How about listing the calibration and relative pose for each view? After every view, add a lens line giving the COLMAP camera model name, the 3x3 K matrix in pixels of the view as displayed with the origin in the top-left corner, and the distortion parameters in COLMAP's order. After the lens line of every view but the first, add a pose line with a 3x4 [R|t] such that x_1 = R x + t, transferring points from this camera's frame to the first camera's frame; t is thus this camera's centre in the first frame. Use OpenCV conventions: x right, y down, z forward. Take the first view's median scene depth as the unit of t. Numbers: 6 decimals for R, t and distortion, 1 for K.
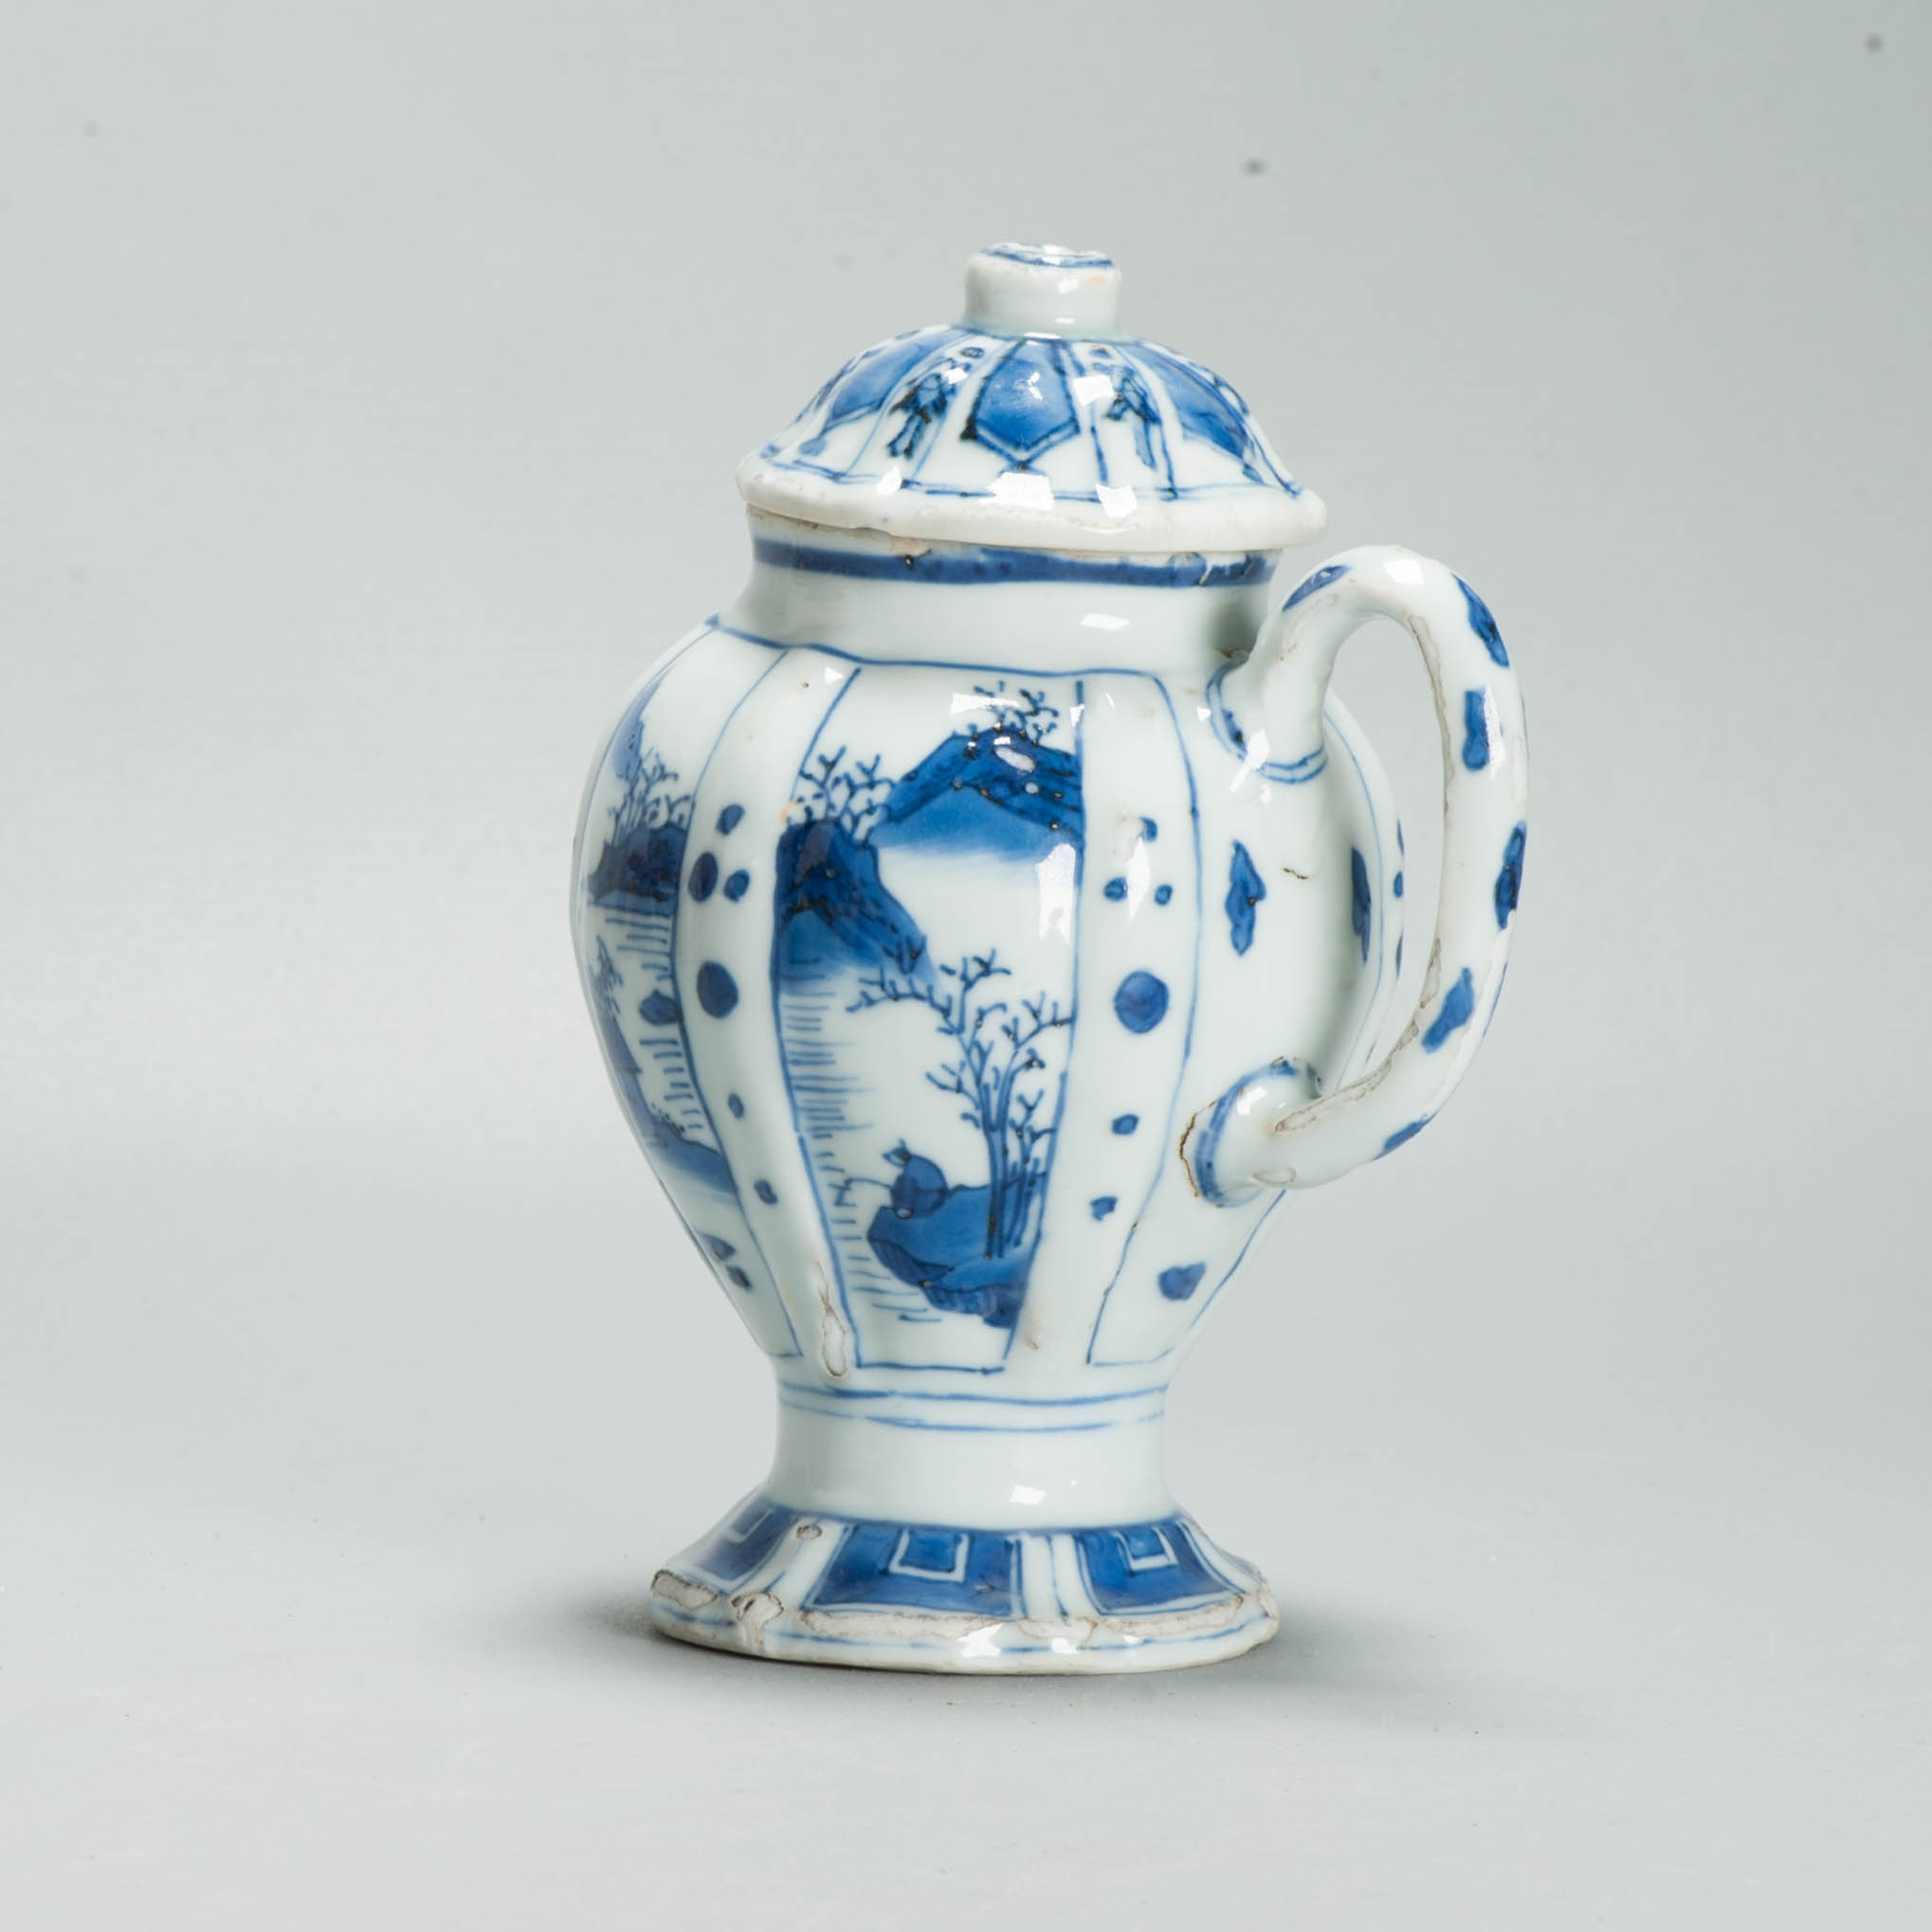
lens RADIAL K [[12883.8, 0, 966.0], [0, 12883.8, 966.0], [0, 0, 1]] dist [-0.128972, -32.220144]
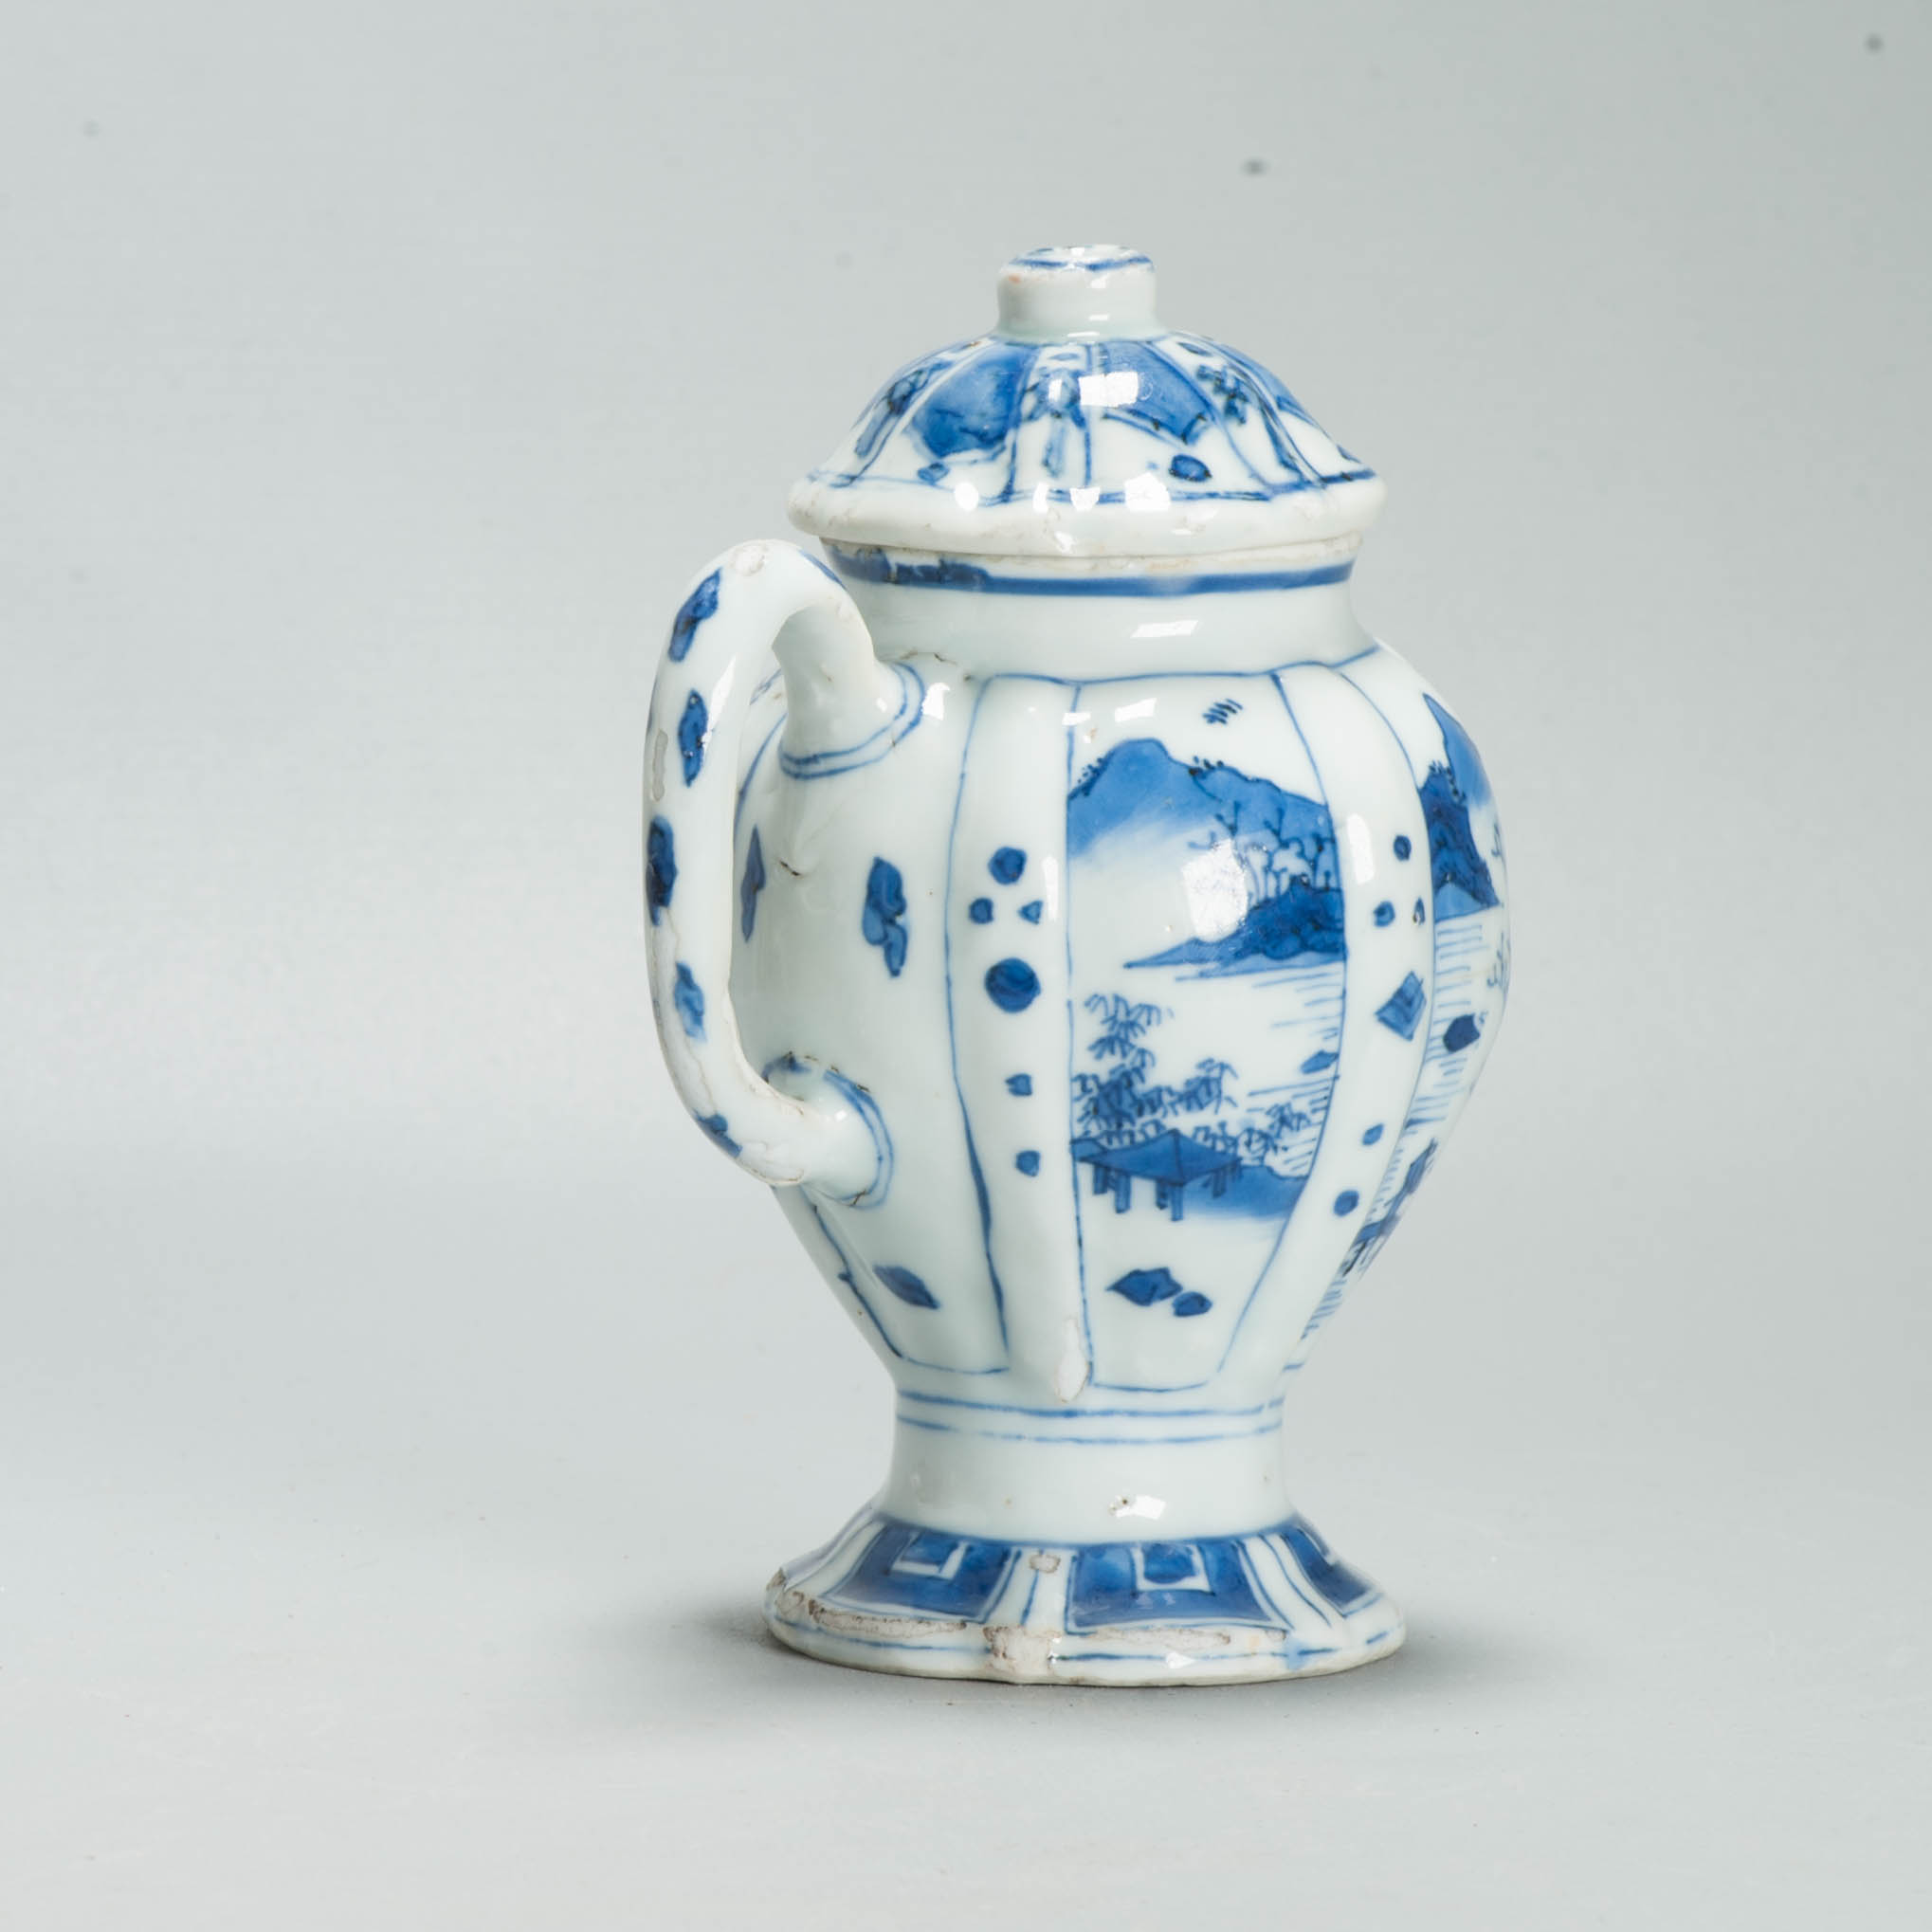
lens RADIAL K [[12883.8, 0, 966.0], [0, 12883.8, 966.0], [0, 0, 1]] dist [-0.128972, -32.220144]
pose [[-0.052666, 0.076022, -0.995714, 1.016916], [-0.120695, 0.989304, 0.081916, -0.082869], [0.991292, 0.124492, -0.042927, 1.060834]]
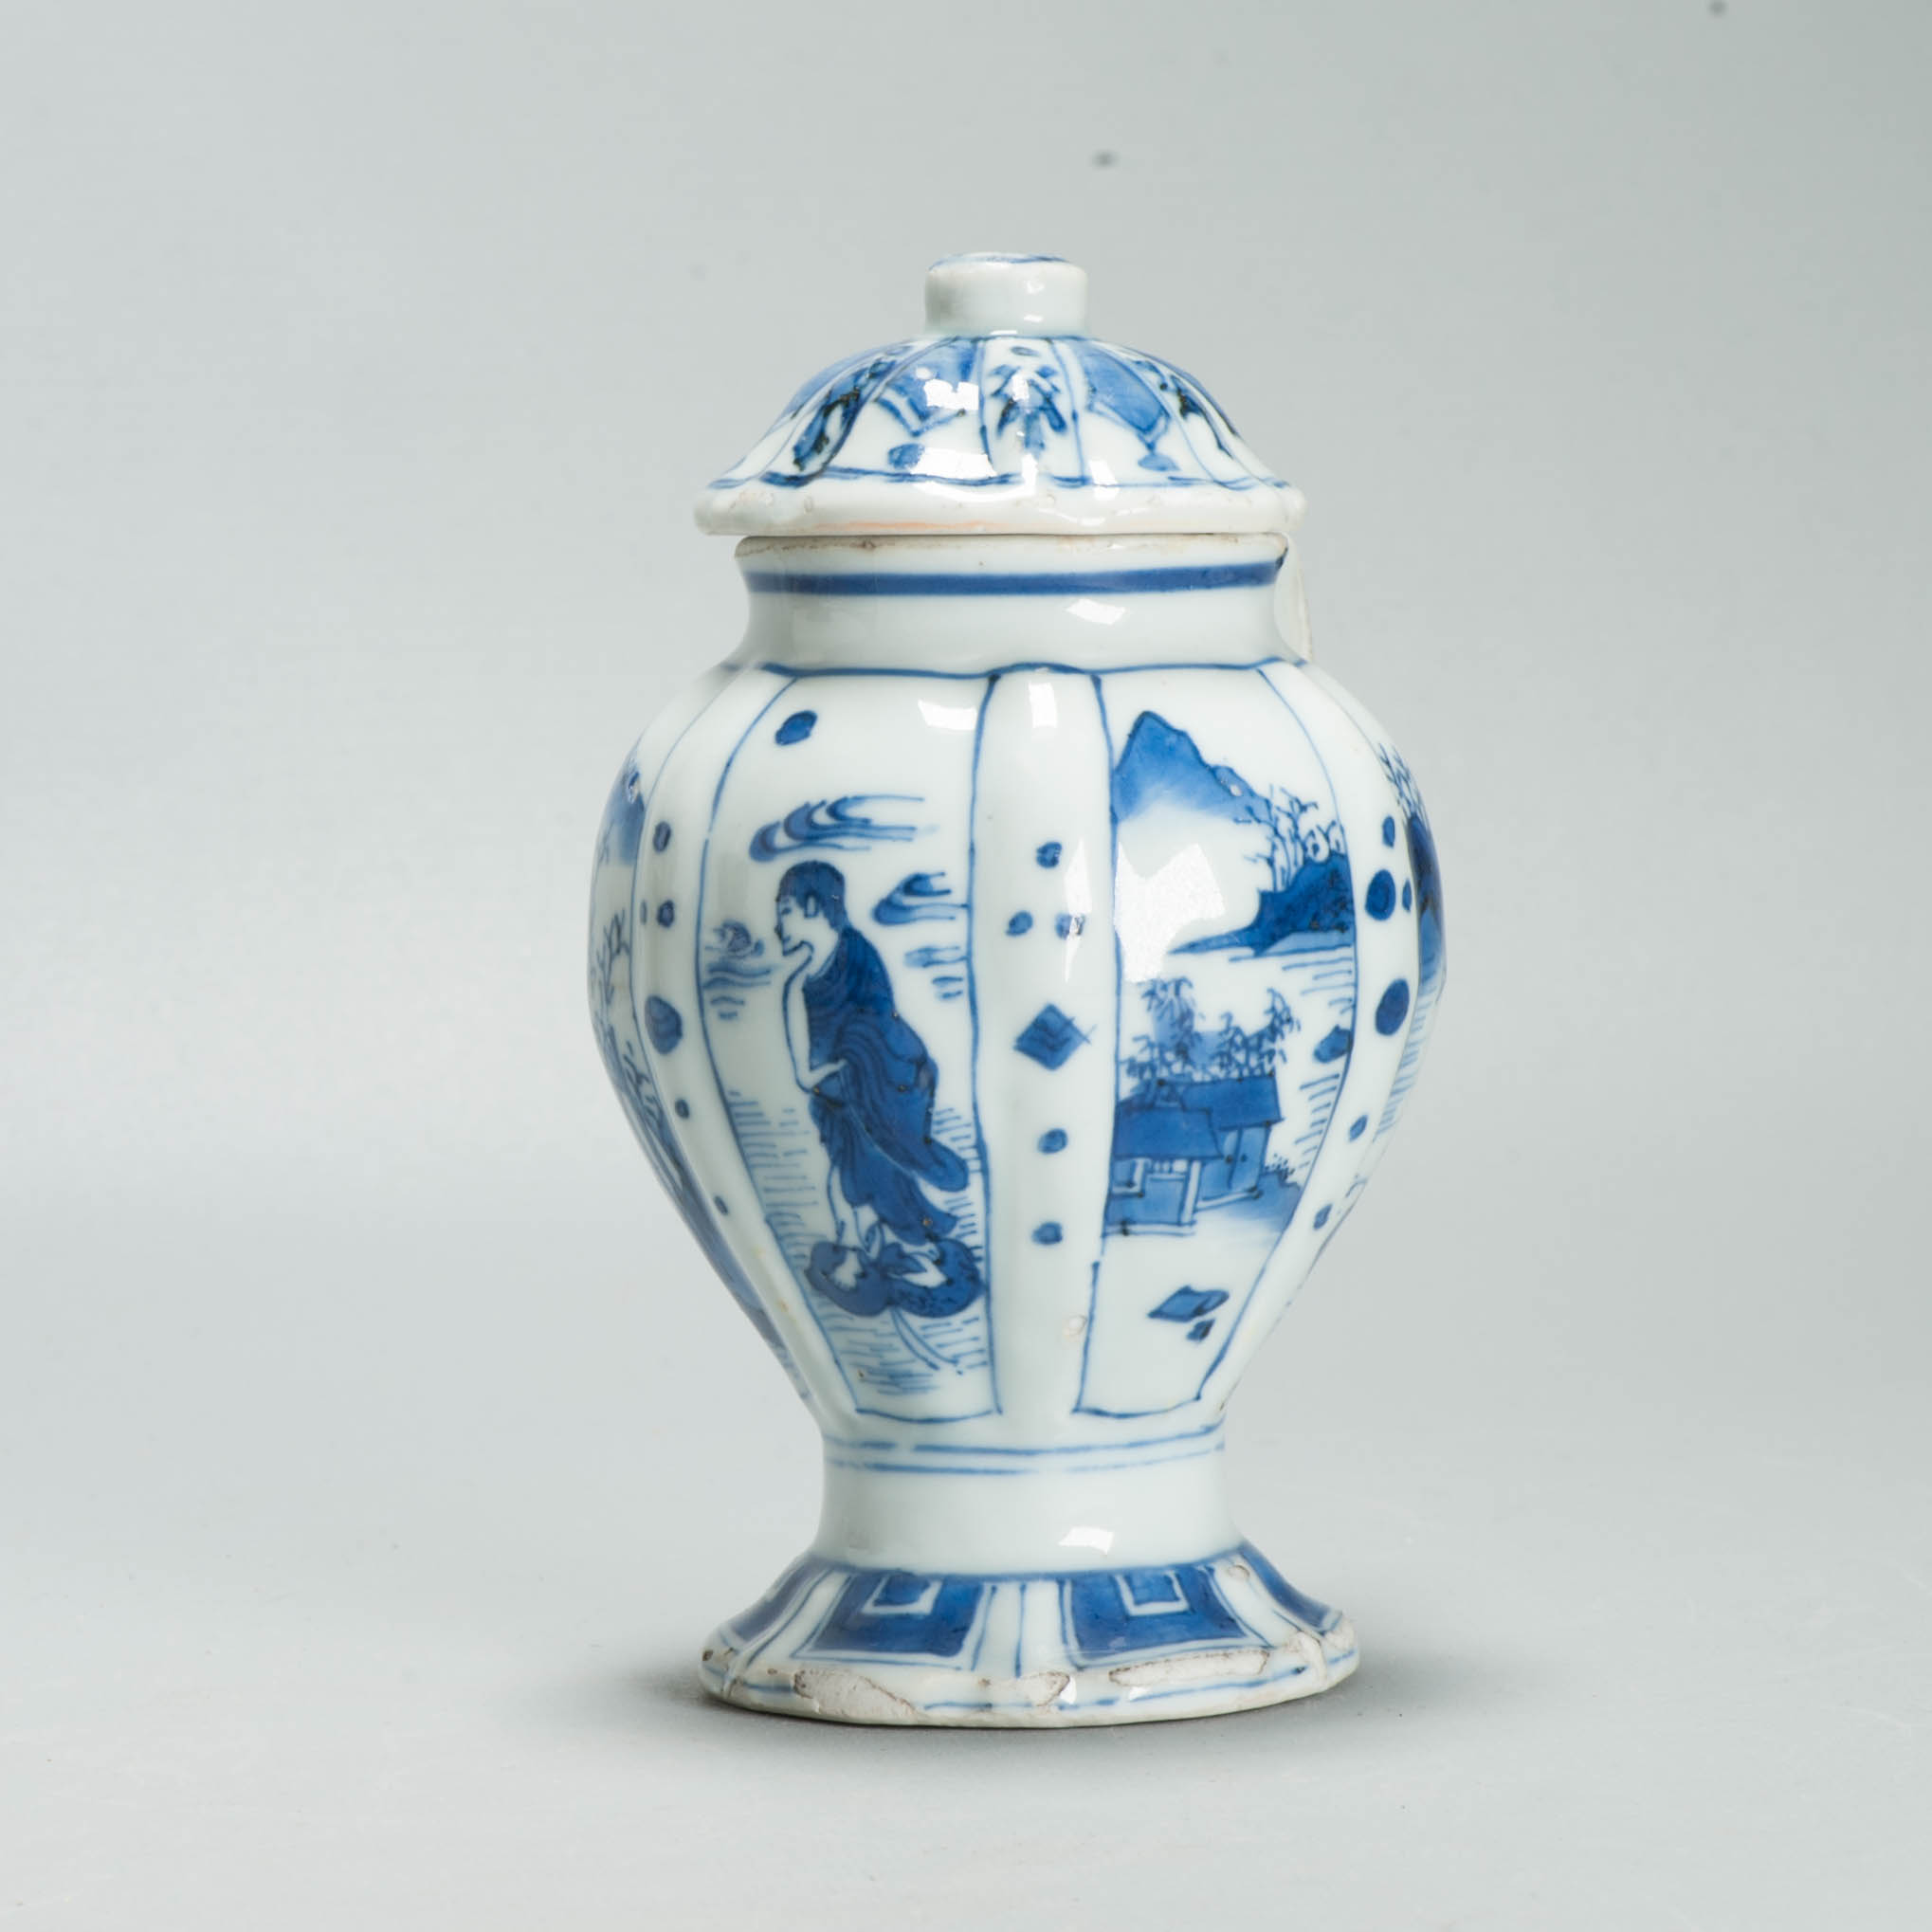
lens RADIAL K [[13556.4, 0, 966.0], [0, 13556.4, 966.0], [0, 0, 1]] dist [-0.274521, -19.613973]
pose [[-0.207513, -0.112434, 0.971749, -1.016781], [0.115789, 0.983566, 0.138528, -0.148181], [-0.971355, 0.141264, -0.191085, 1.230966]]
